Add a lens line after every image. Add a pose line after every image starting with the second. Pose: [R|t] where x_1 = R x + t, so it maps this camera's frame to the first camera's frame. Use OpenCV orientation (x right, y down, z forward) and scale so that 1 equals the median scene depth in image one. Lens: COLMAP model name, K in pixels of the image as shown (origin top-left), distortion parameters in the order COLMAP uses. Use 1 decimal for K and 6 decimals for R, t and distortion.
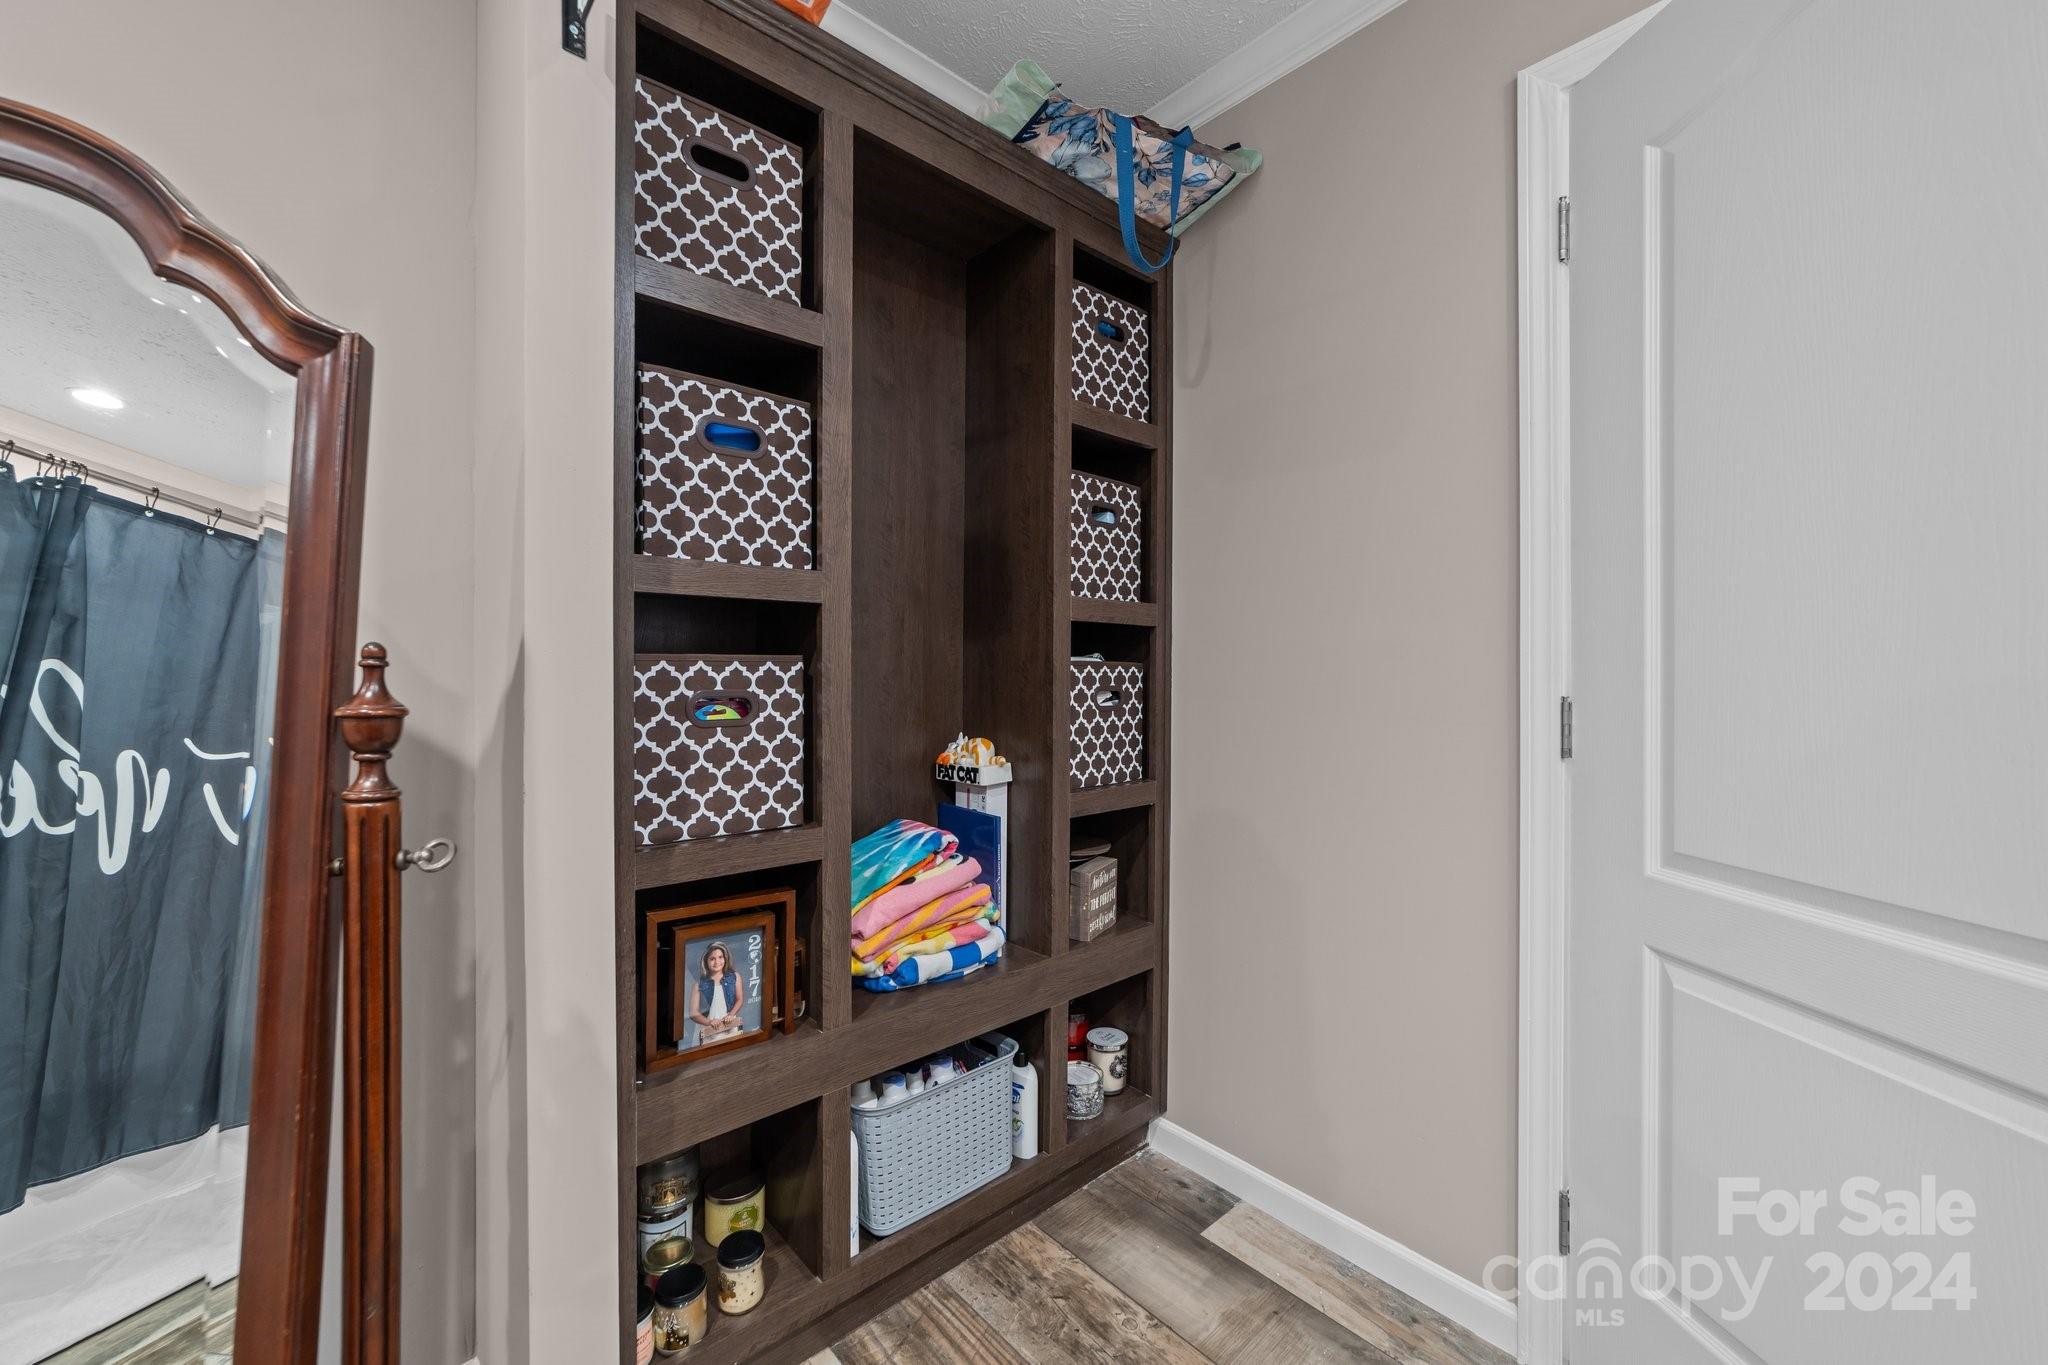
lens RADIAL K [[777.6, 0, 1030.9], [0, 777.6, 677.8], [0, 0, 1]] dist [-0.006782, 0.001870]
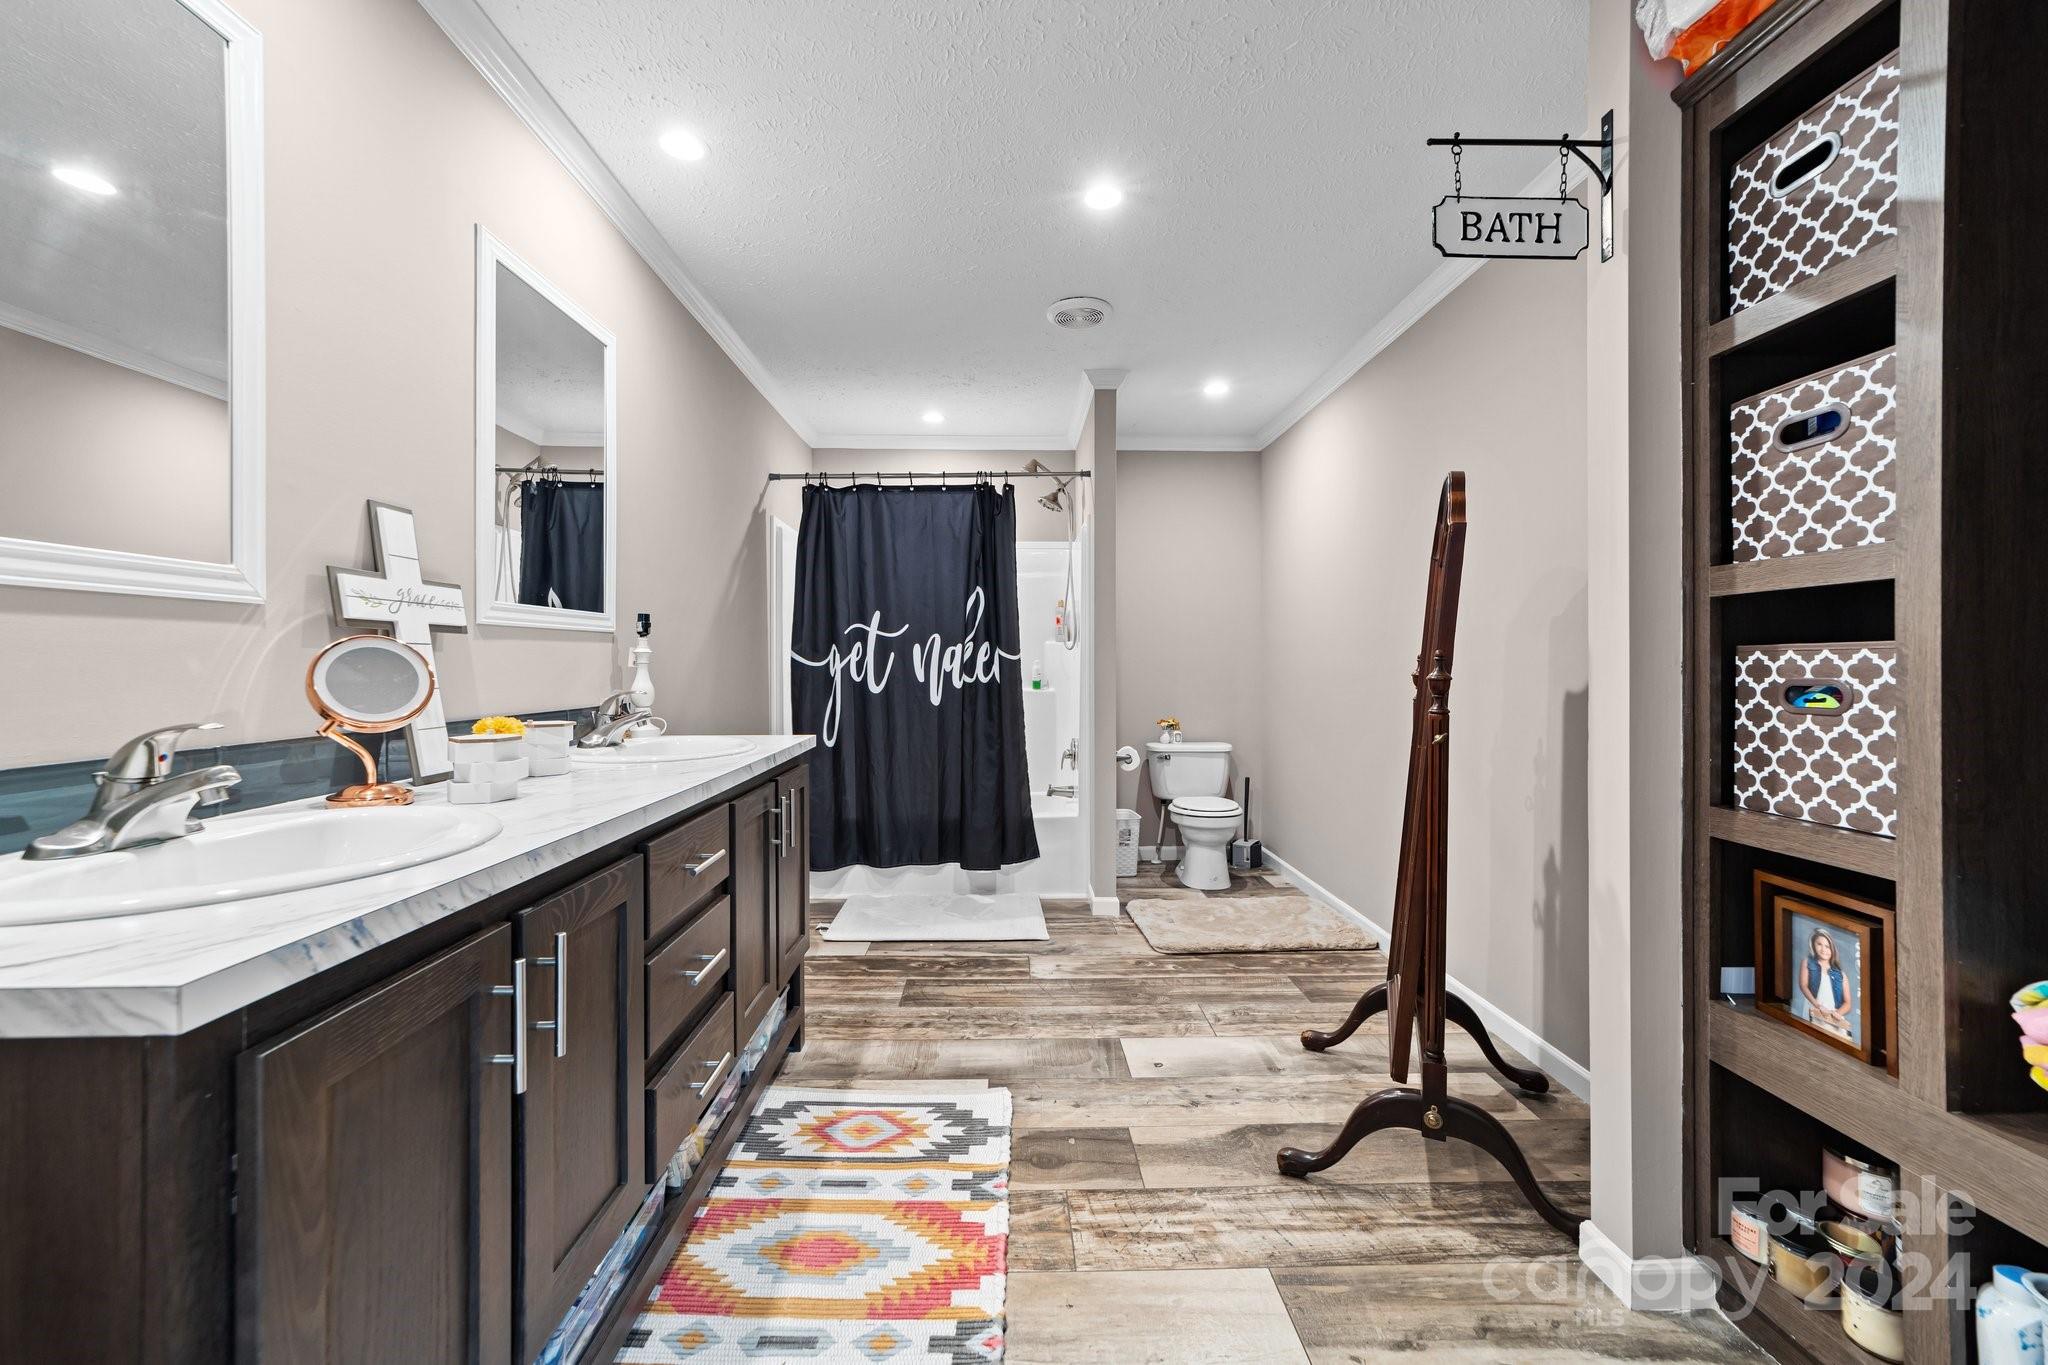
lens RADIAL K [[777.6, 0, 1043.5], [0, 777.6, 668.1], [0, 0, 1]] dist [-0.006782, 0.001870]
pose [[-0.623687, 0.002327, -0.781671, 1.035360], [-0.002750, 0.999983, 0.005172, -0.000090], [0.781669, 0.005375, -0.623670, 0.857420]]
